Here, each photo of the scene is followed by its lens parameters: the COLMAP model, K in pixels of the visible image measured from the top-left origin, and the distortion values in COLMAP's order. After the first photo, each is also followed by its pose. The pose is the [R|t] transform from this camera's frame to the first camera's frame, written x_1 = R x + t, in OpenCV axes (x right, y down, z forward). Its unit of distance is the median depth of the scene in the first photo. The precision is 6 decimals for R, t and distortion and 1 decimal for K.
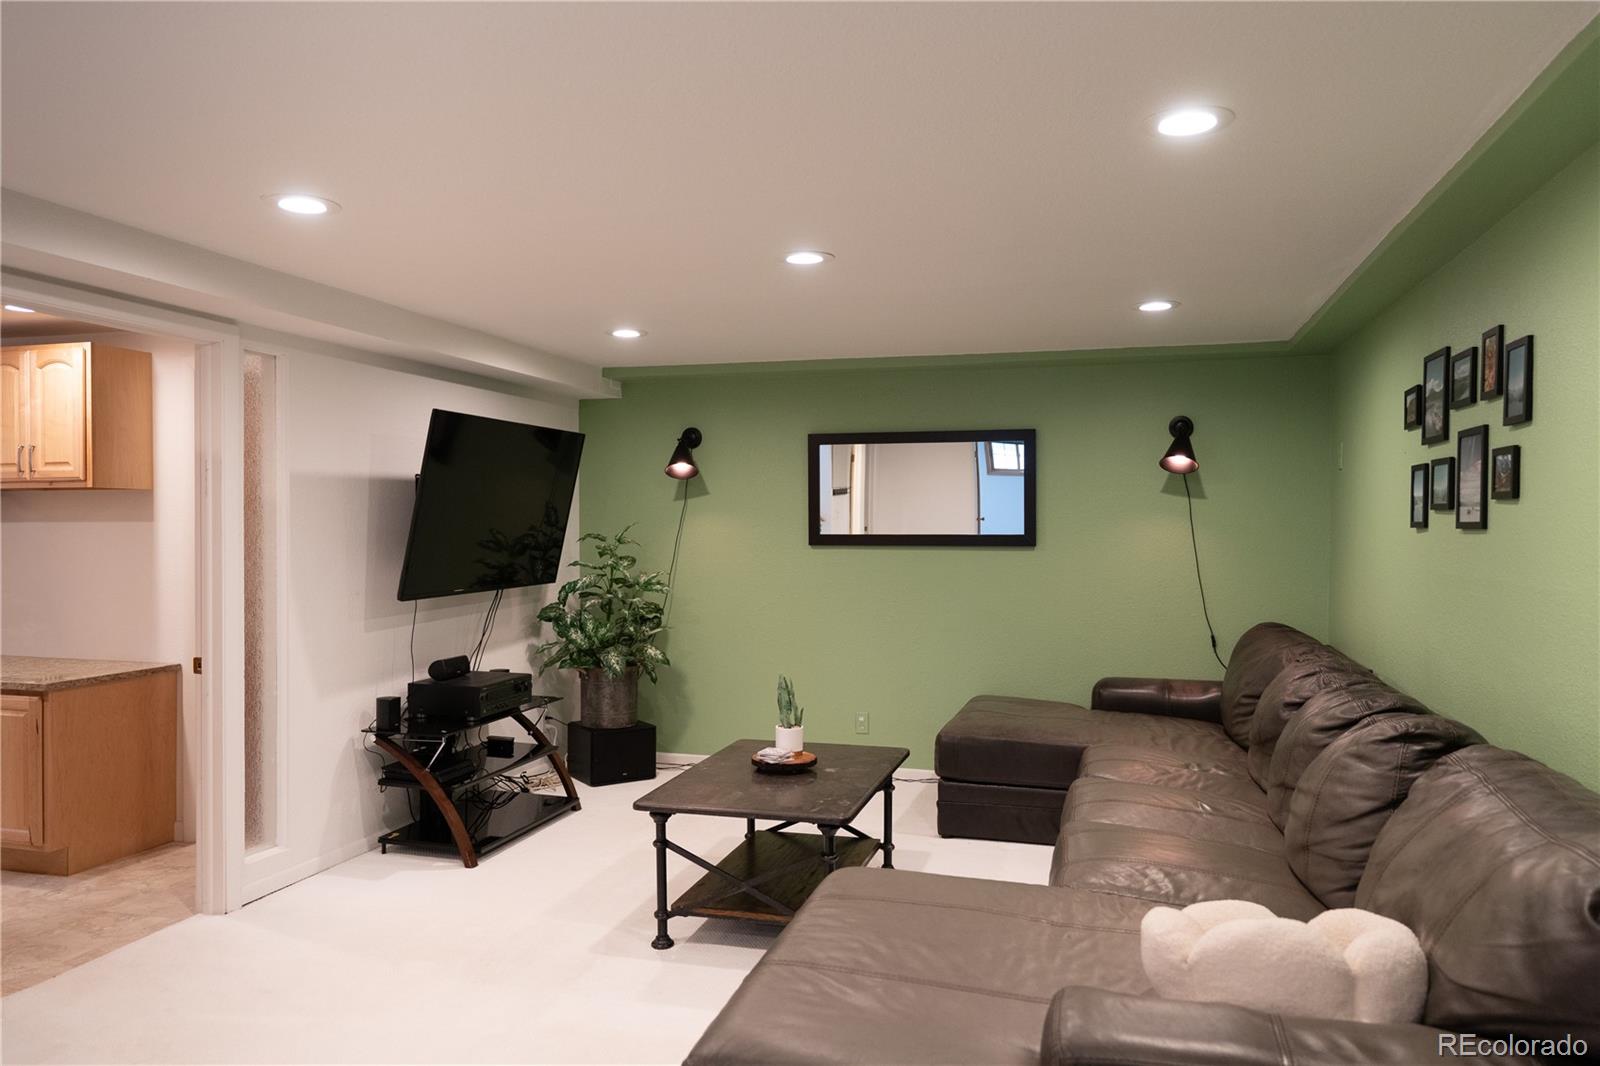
lens RADIAL K [[1122.7, 0, 796.9], [0, 1122.7, 528.9], [0, 0, 1]] dist [-0.002979, -0.001273]
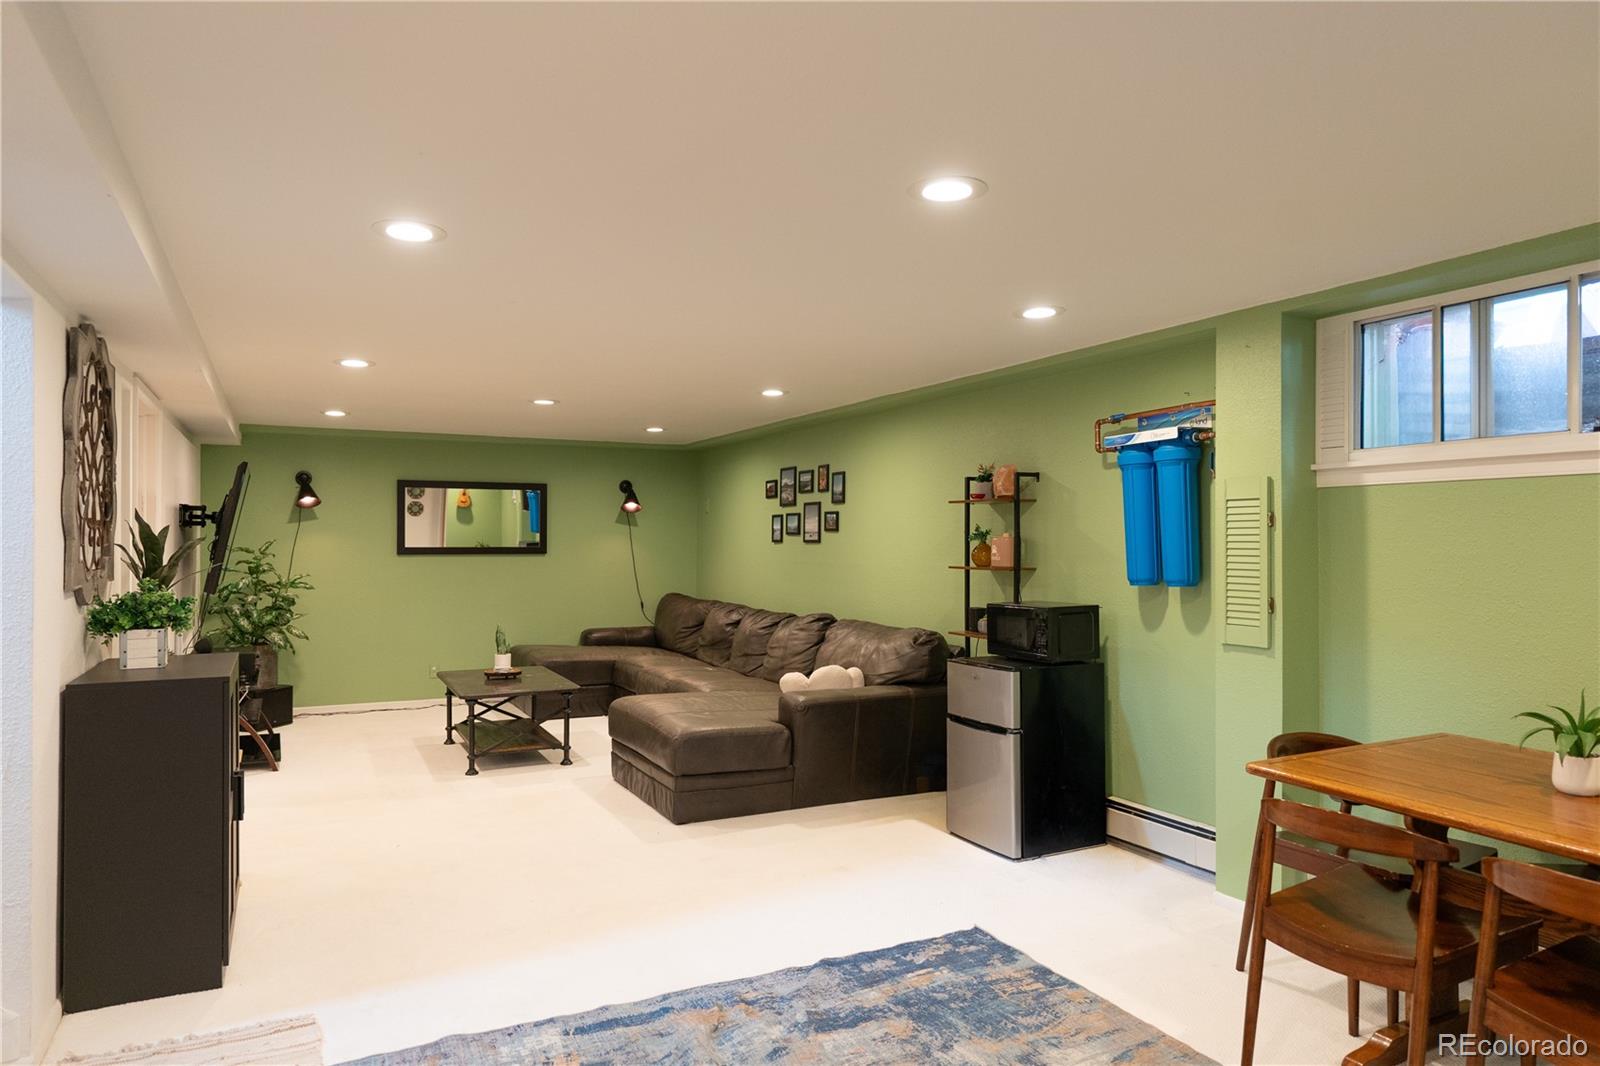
lens RADIAL K [[1011.1, 0, 796.9], [0, 1011.1, 534.2], [0, 0, 1]] dist [0.001275, 0.000006]
pose [[0.724395, 0.005356, 0.689364, -0.856703], [0.002163, 0.999947, -0.010042, 0.003390], [-0.689381, 0.008765, 0.724345, -0.533144]]
